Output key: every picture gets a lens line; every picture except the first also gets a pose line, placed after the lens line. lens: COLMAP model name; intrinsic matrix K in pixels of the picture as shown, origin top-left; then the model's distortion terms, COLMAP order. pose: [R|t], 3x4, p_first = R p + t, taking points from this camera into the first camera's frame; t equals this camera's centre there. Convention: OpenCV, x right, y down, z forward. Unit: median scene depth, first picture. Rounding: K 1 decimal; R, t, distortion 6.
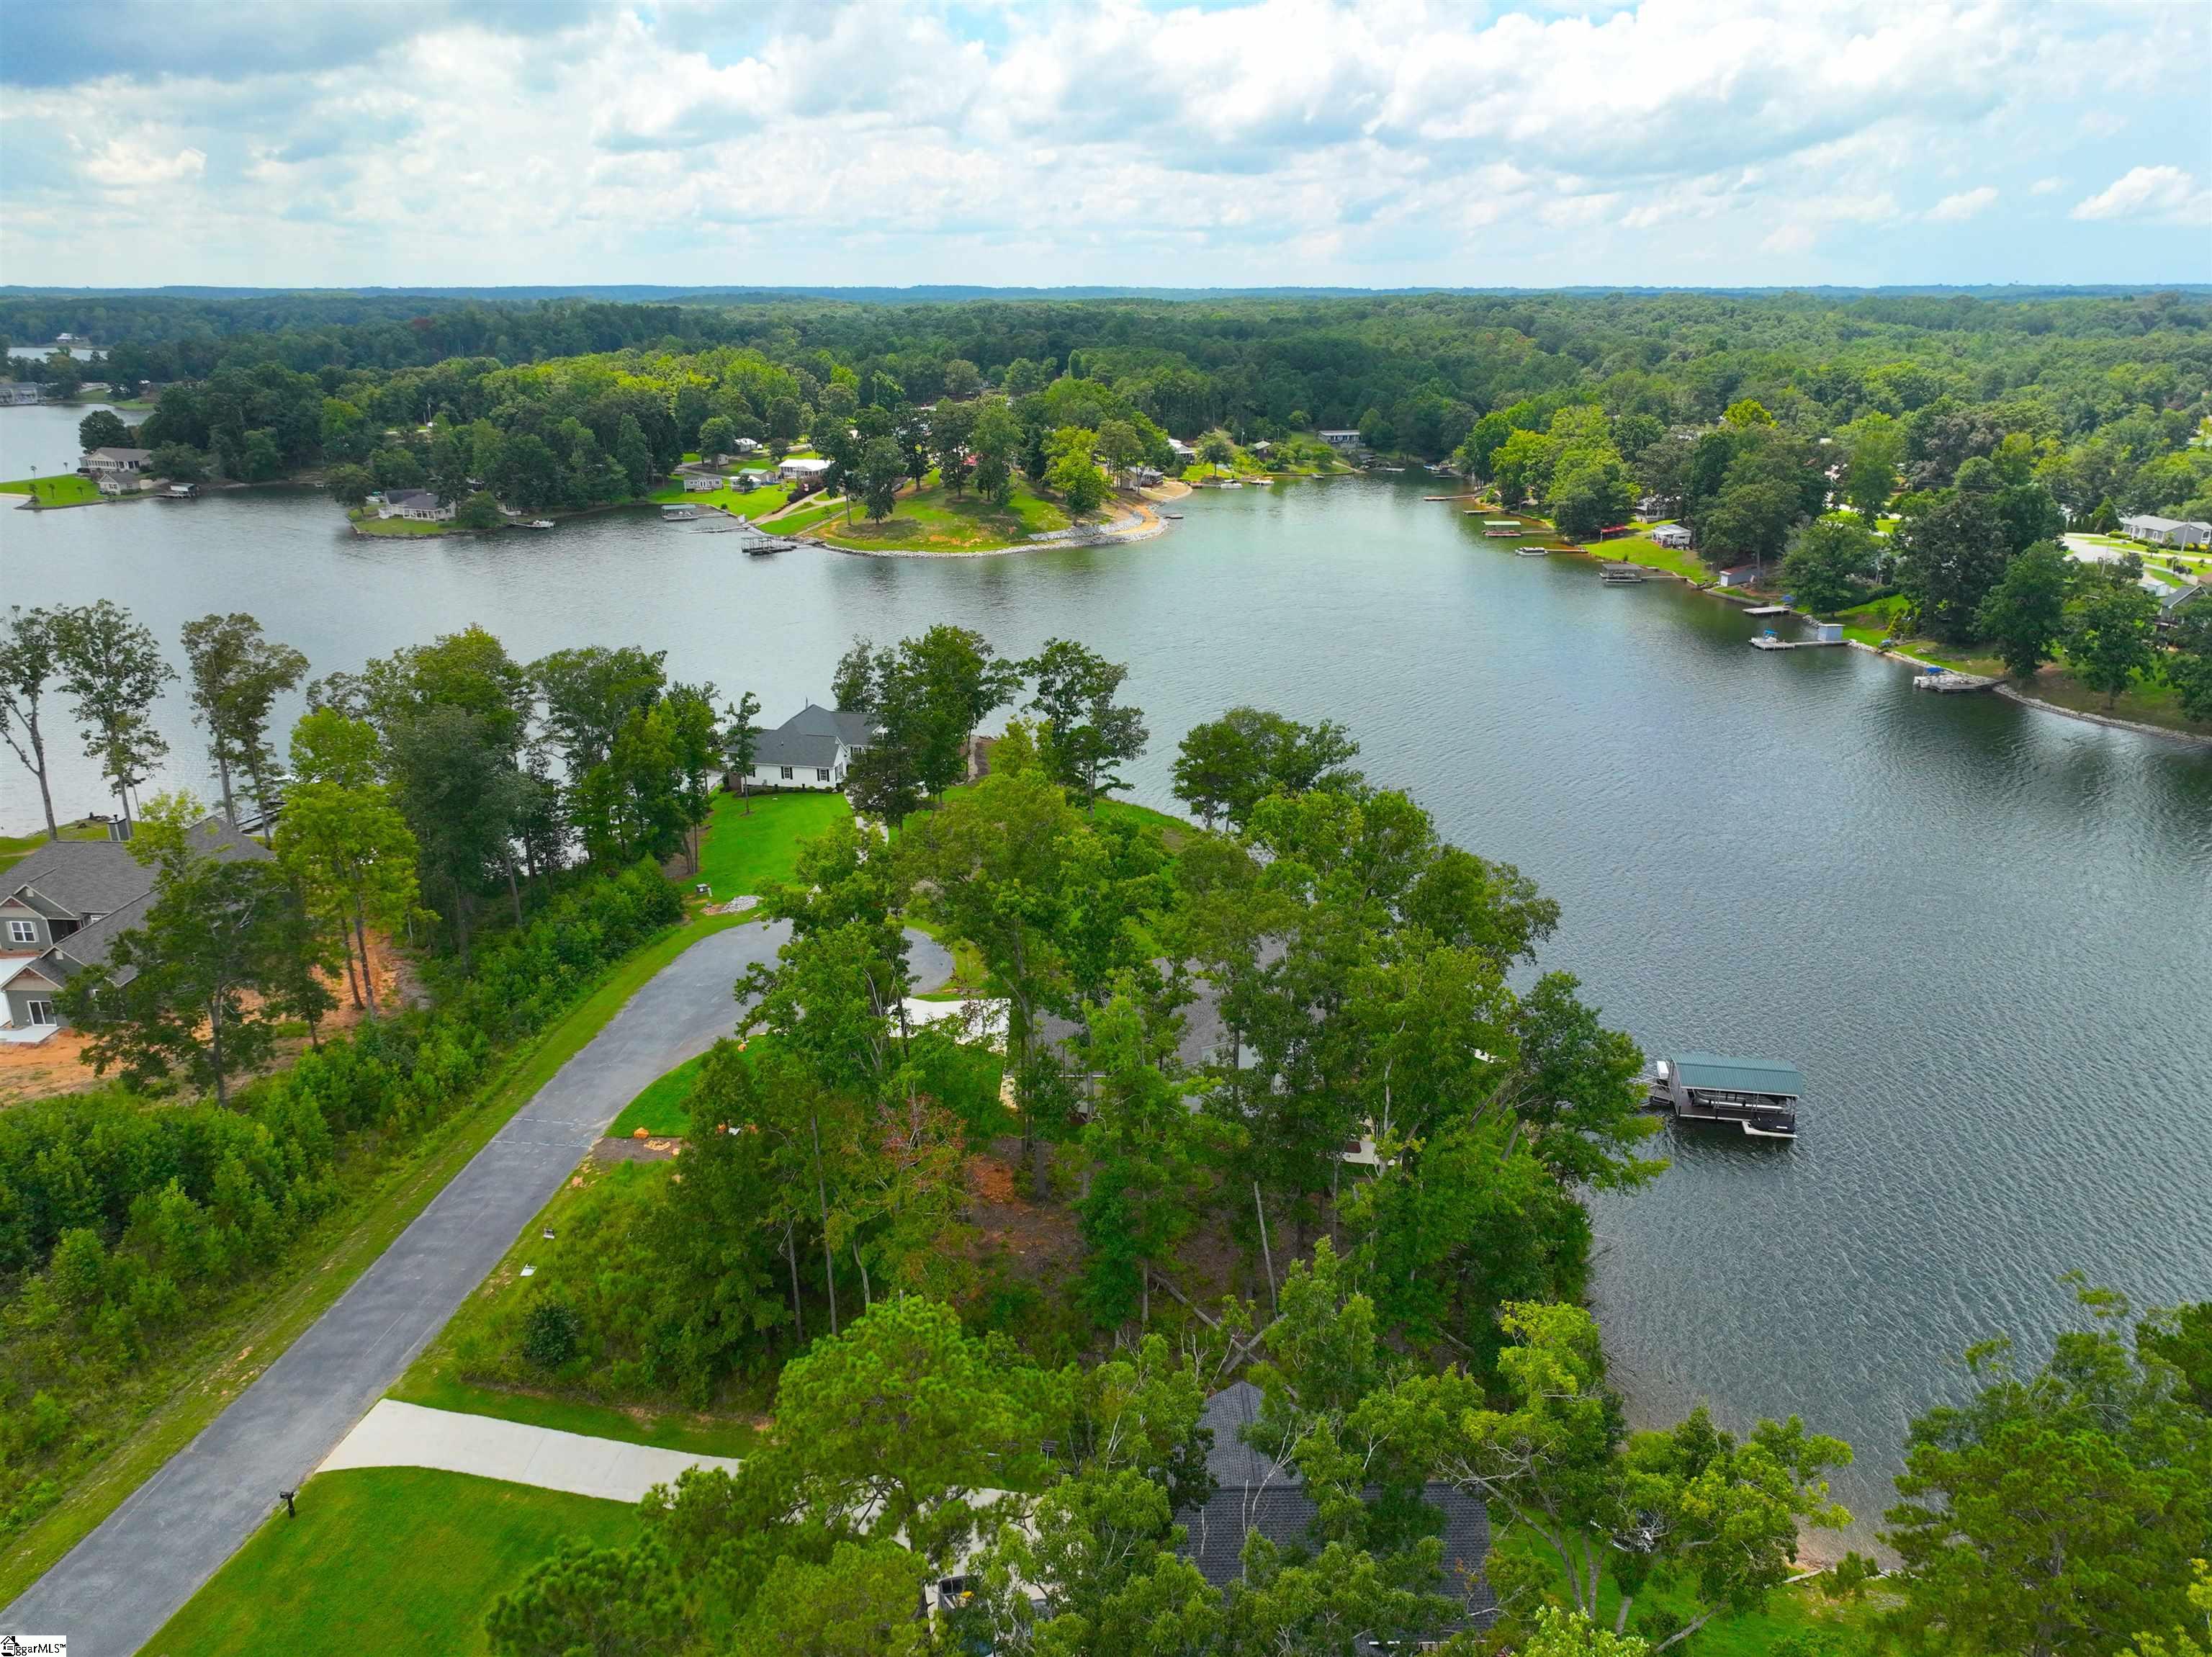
lens RADIAL K [[1591.2, 0, 1121.8], [0, 1591.2, 857.1], [0, 0, 1]] dist [0.000842, 0.007769]
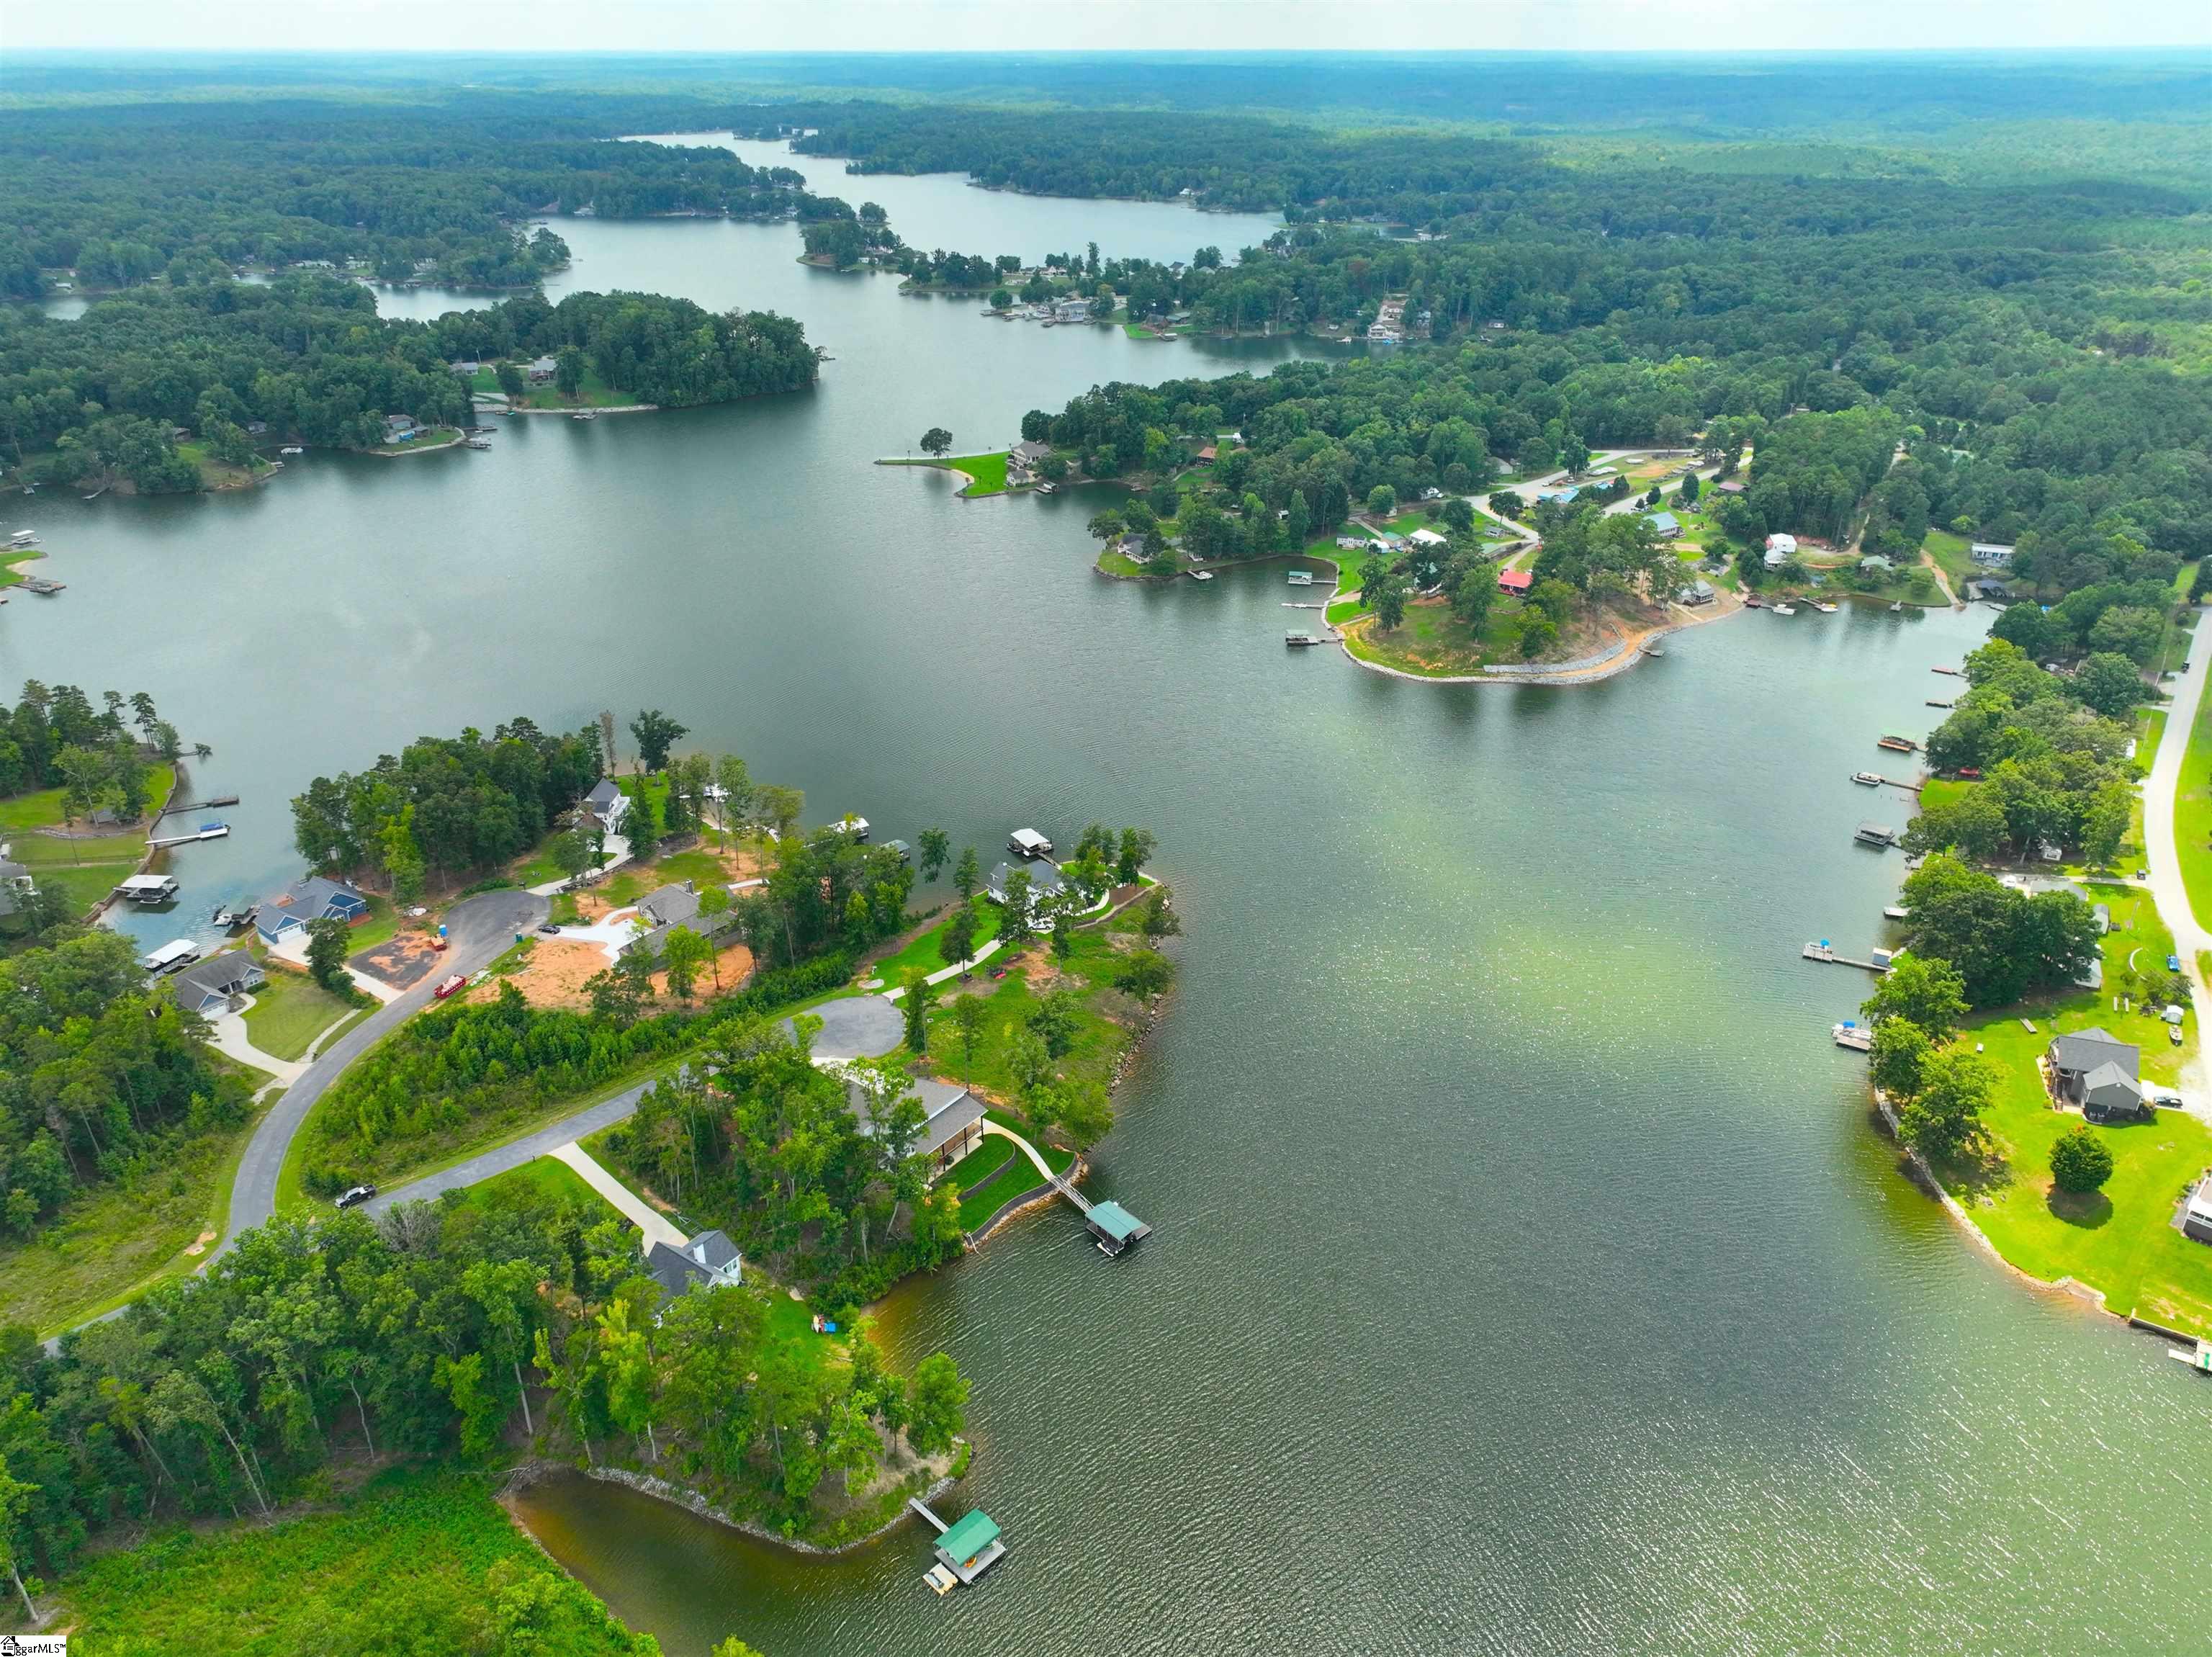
lens RADIAL K [[1593.7, 0, 1124.7], [0, 1593.7, 842.7], [0, 0, 1]] dist [-0.003201, 0.021950]
pose [[0.794654, 0.270234, -0.543598, 0.330530], [-0.201251, 0.962088, 0.184077, -0.176486], [0.572733, -0.036878, 0.818912, -0.177558]]
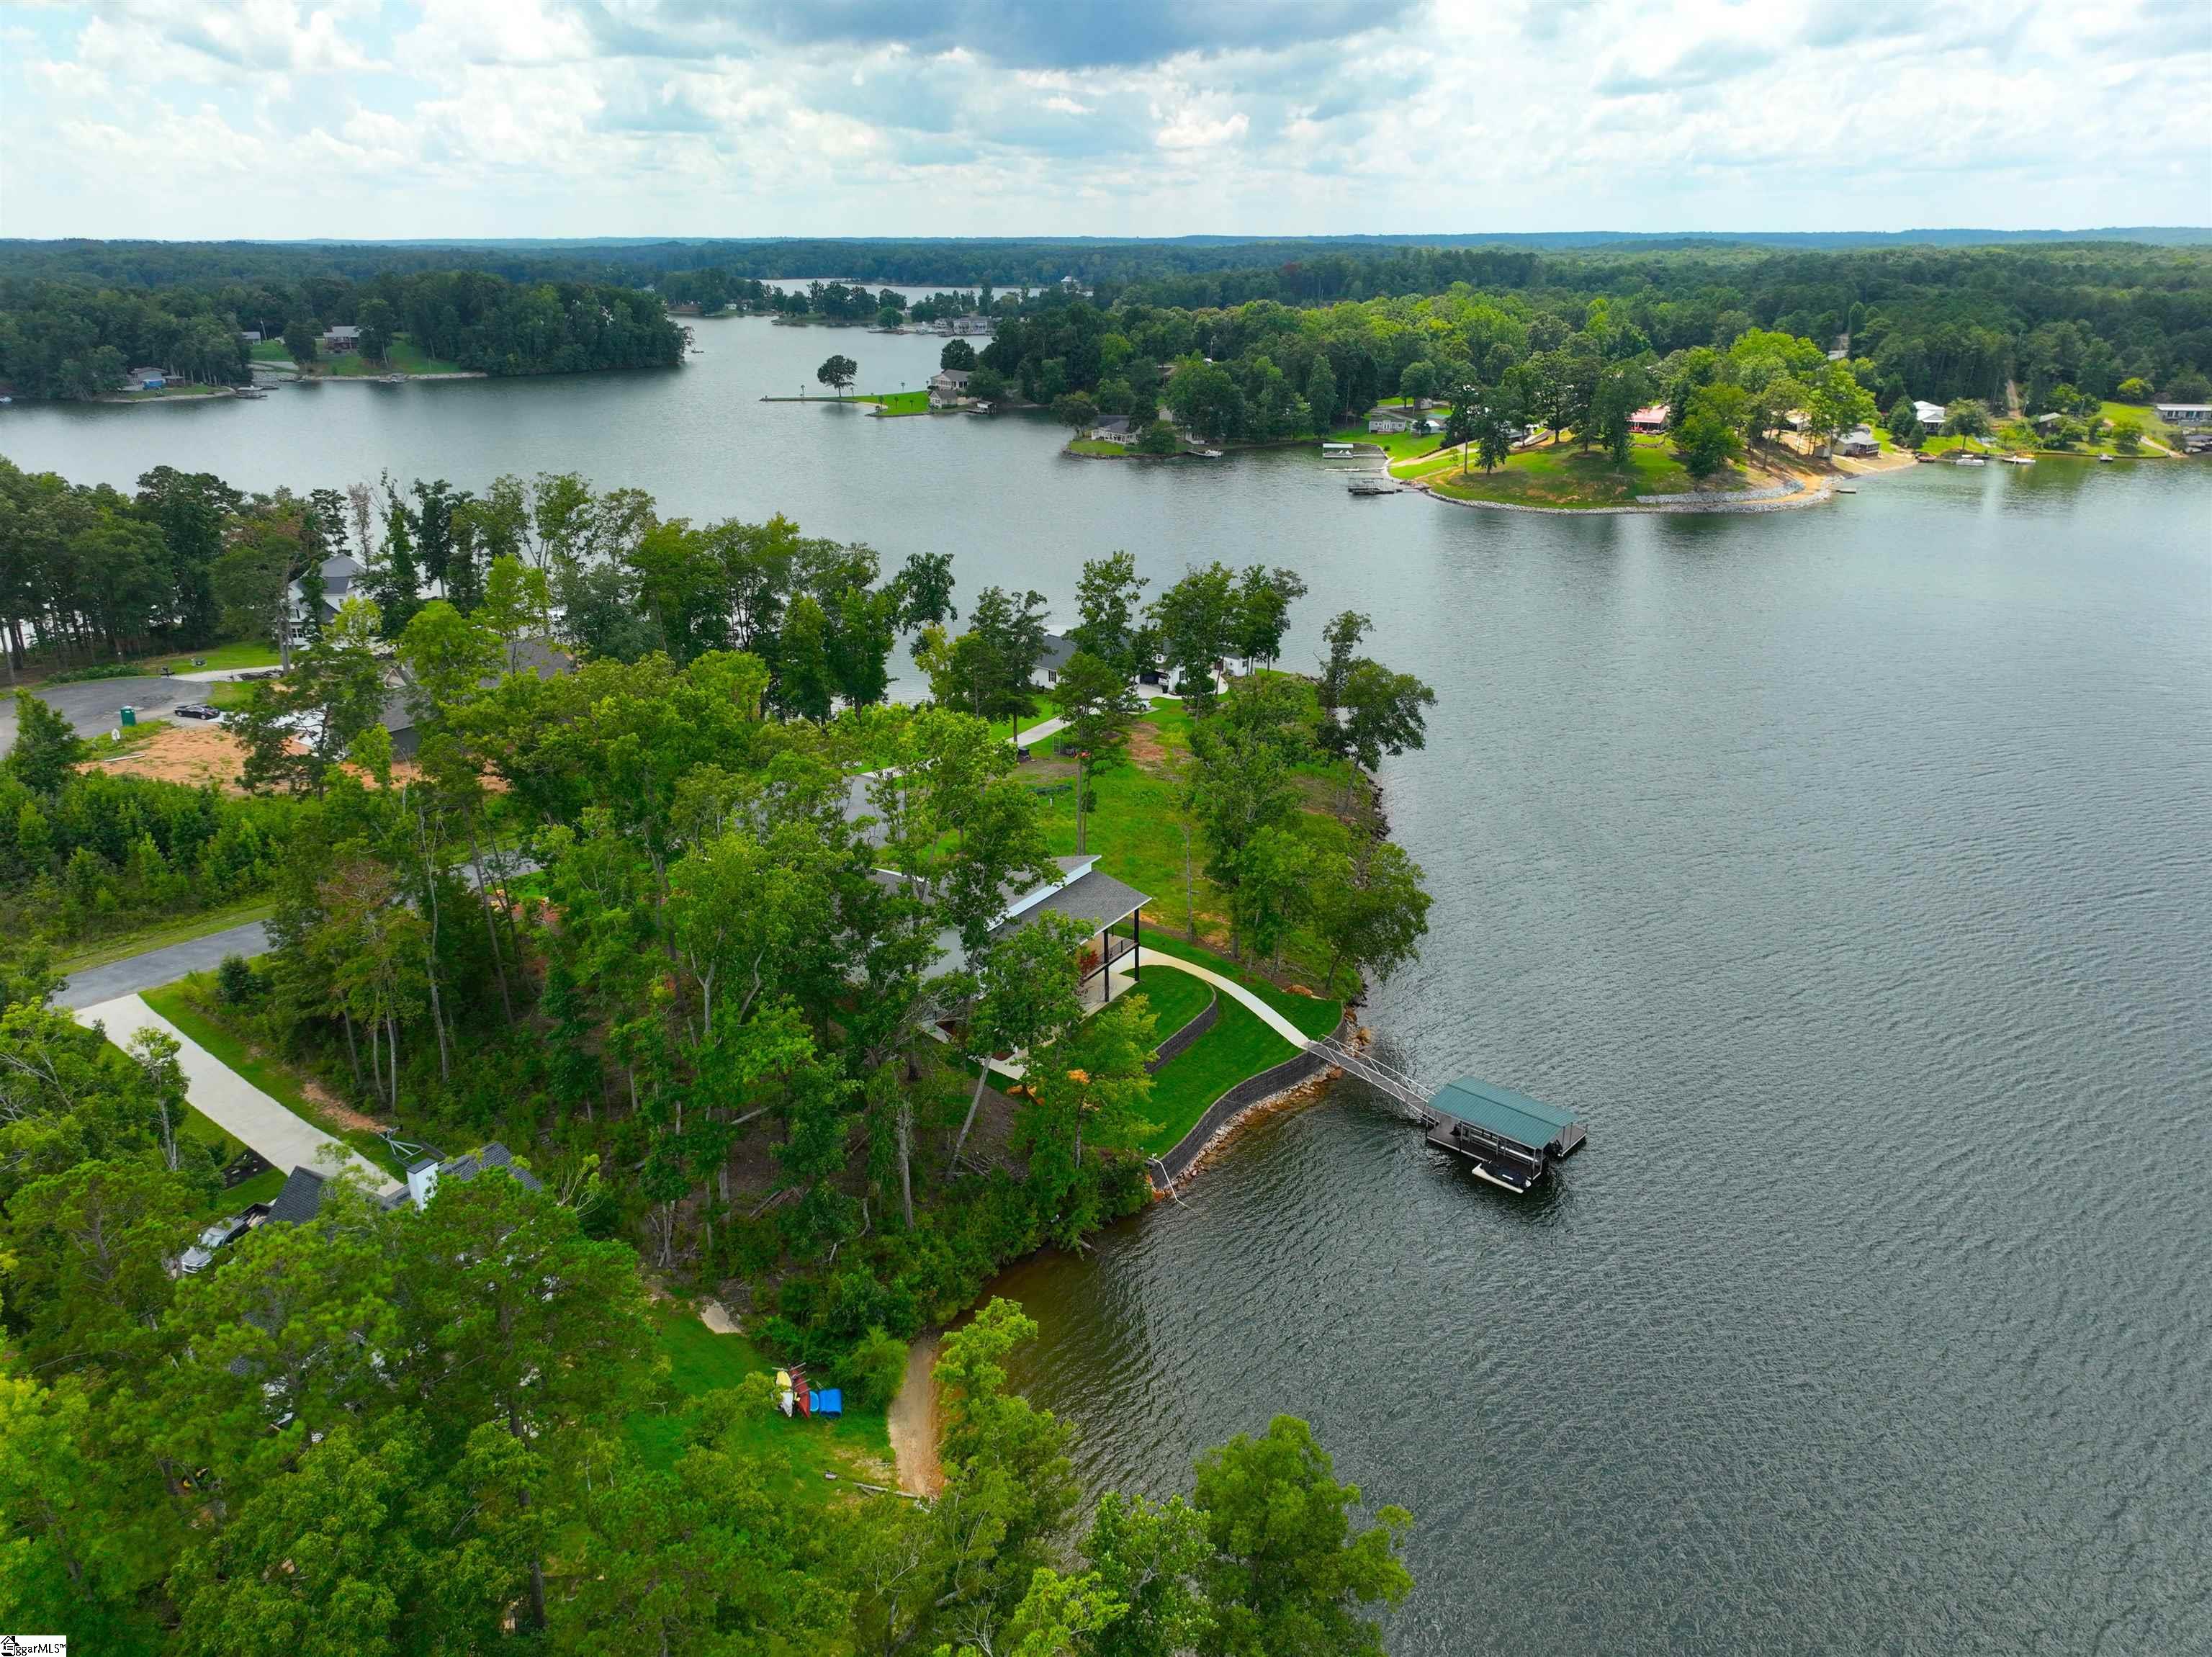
lens RADIAL K [[1593.7, 0, 1124.7], [0, 1593.7, 842.7], [0, 0, 1]] dist [-0.003201, 0.021950]
pose [[0.845656, 0.186439, -0.500106, 0.142157], [-0.175905, 0.982011, 0.068645, -0.008500], [0.503908, 0.029922, 0.863239, 0.024868]]
